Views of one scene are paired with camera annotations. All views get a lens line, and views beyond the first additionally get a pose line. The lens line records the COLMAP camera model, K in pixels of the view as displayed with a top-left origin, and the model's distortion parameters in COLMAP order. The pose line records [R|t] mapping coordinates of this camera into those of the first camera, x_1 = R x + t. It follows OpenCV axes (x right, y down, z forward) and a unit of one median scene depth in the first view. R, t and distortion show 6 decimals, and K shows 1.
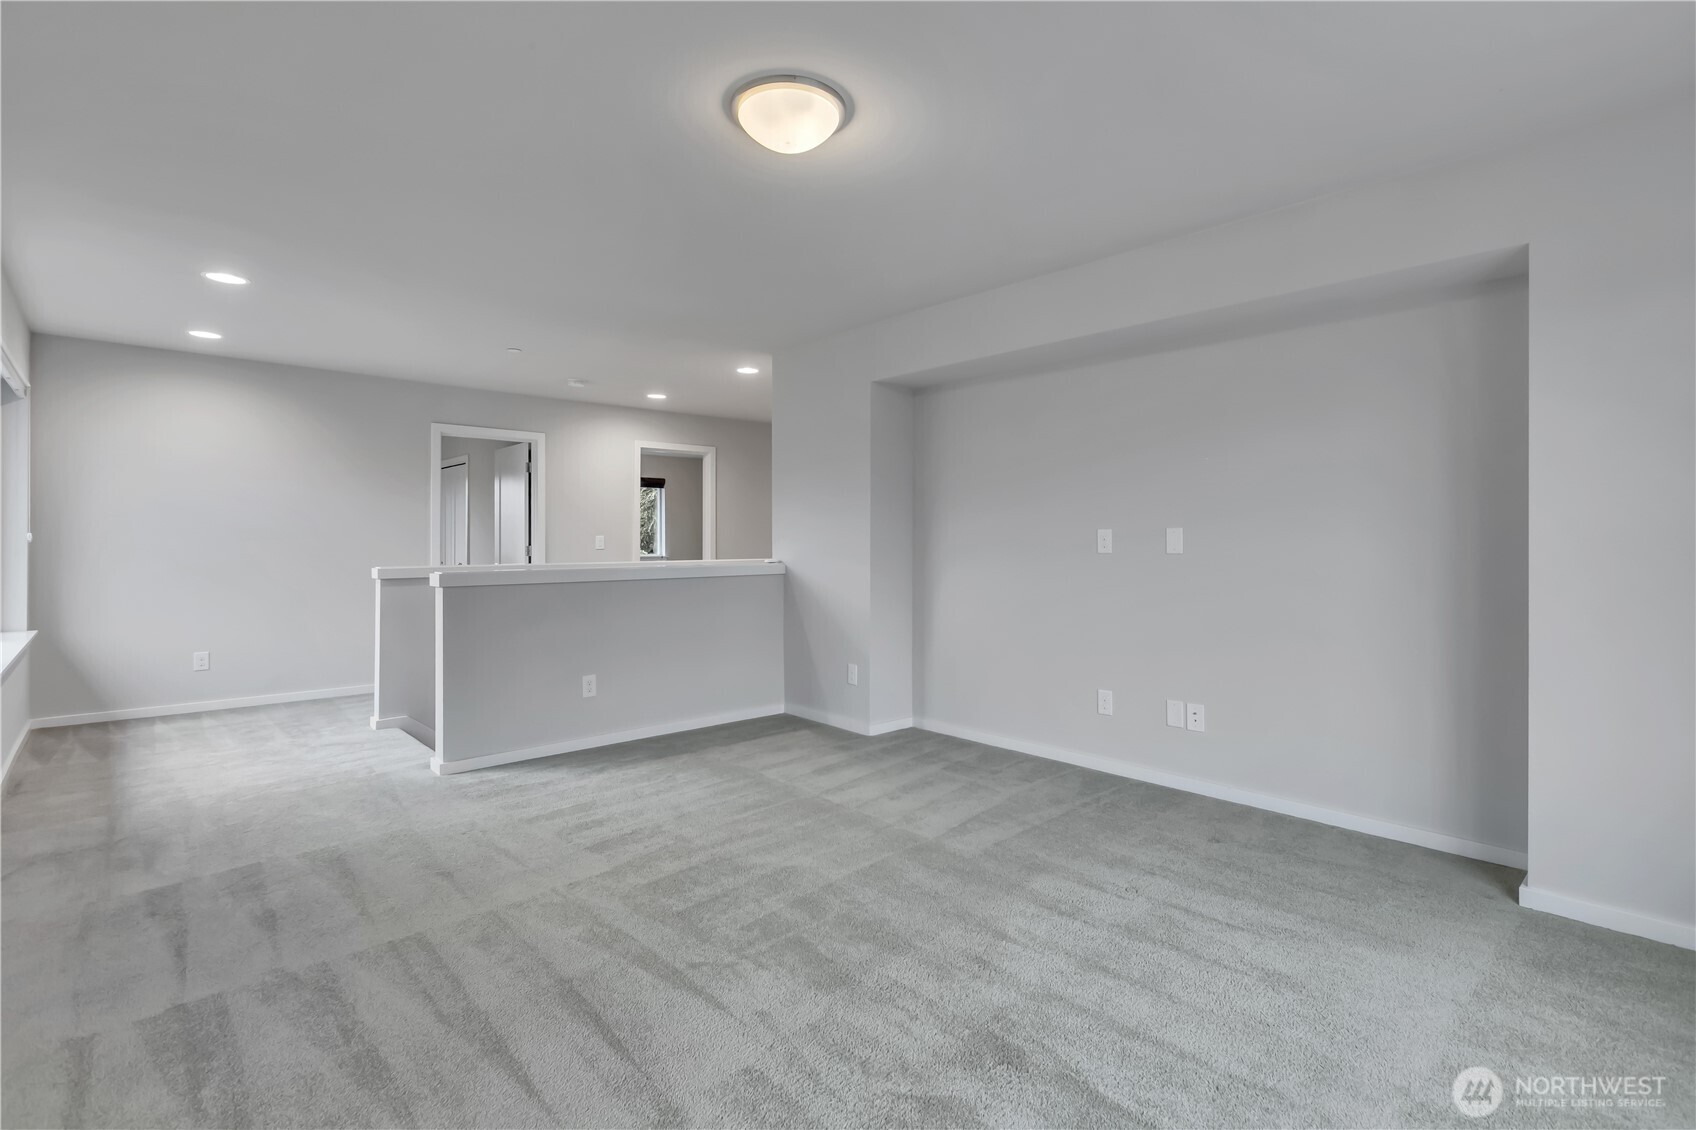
lens RADIAL K [[796.1, 0, 829.0], [0, 796.1, 536.9], [0, 0, 1]] dist [-0.000937, 0.002239]
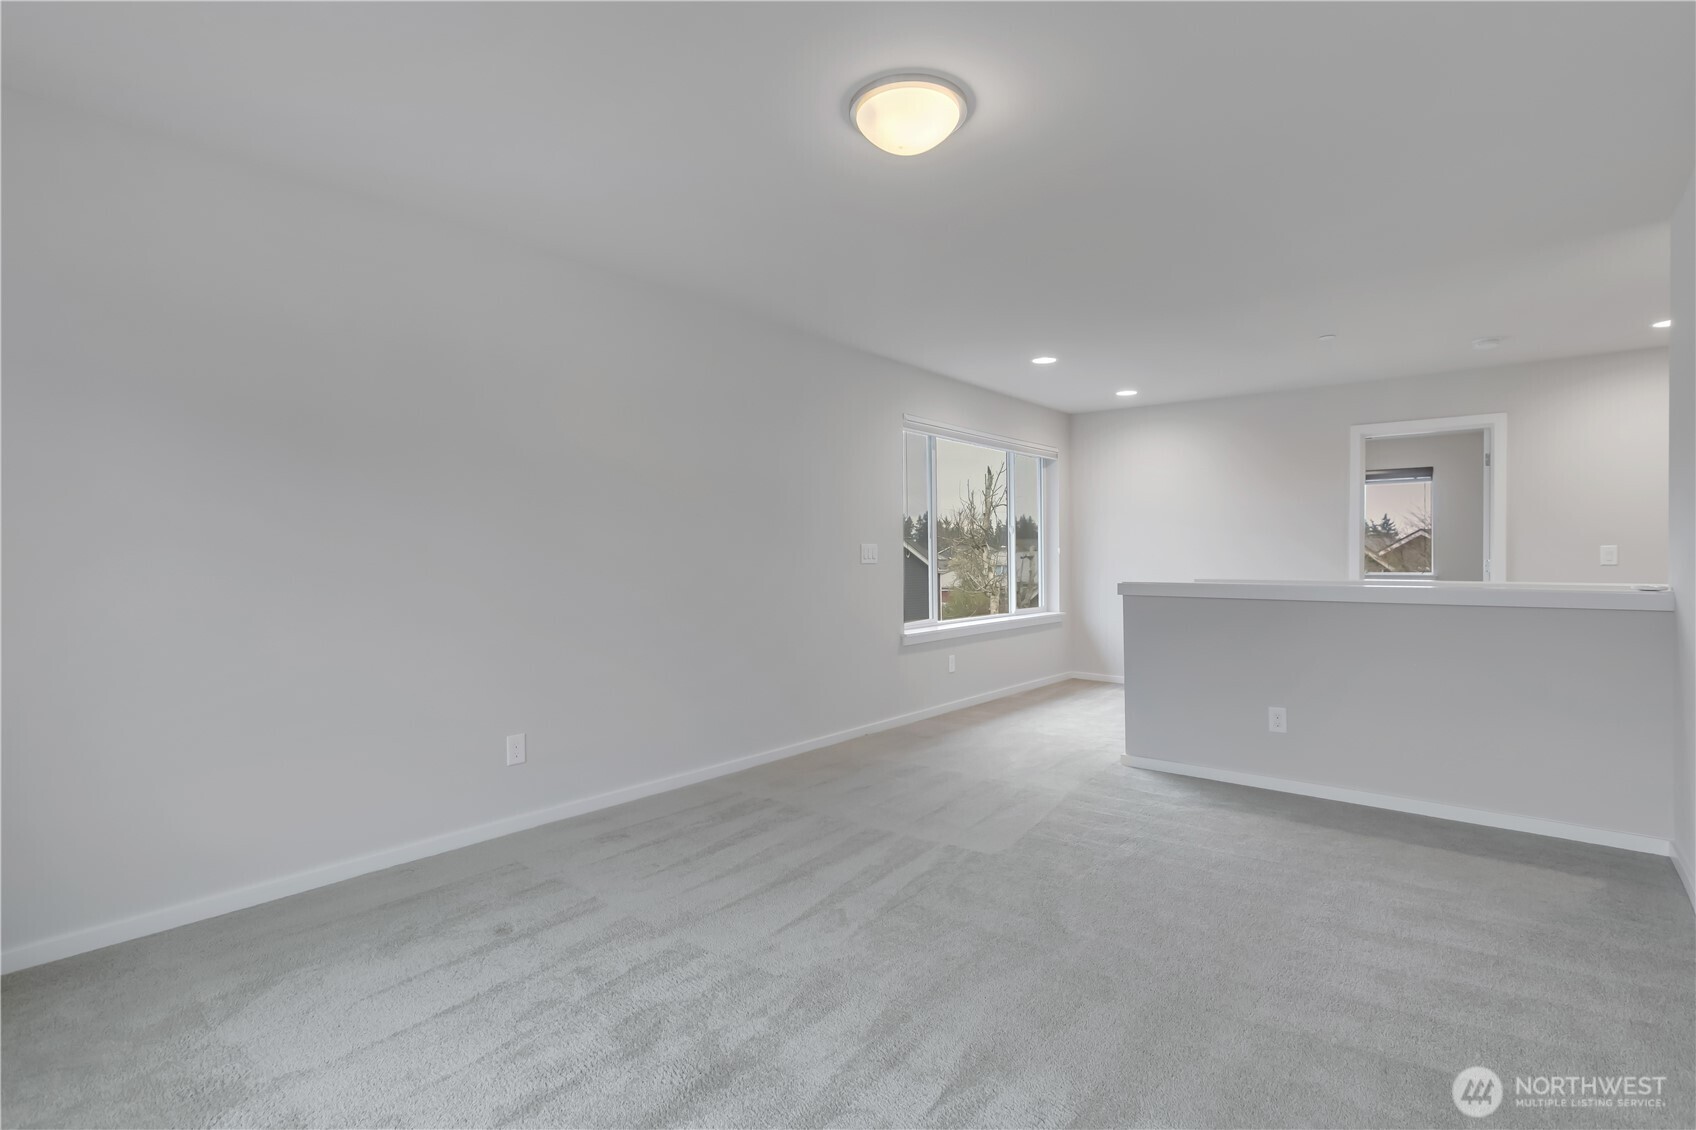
lens RADIAL K [[796.1, 0, 845.4], [0, 796.1, 561.1], [0, 0, 1]] dist [-0.000937, 0.002239]
pose [[0.155635, 0.009173, -0.987772, 0.480447], [0.004008, 0.999943, 0.009918, 0.004319], [0.987807, -0.005503, 0.155589, 0.401667]]
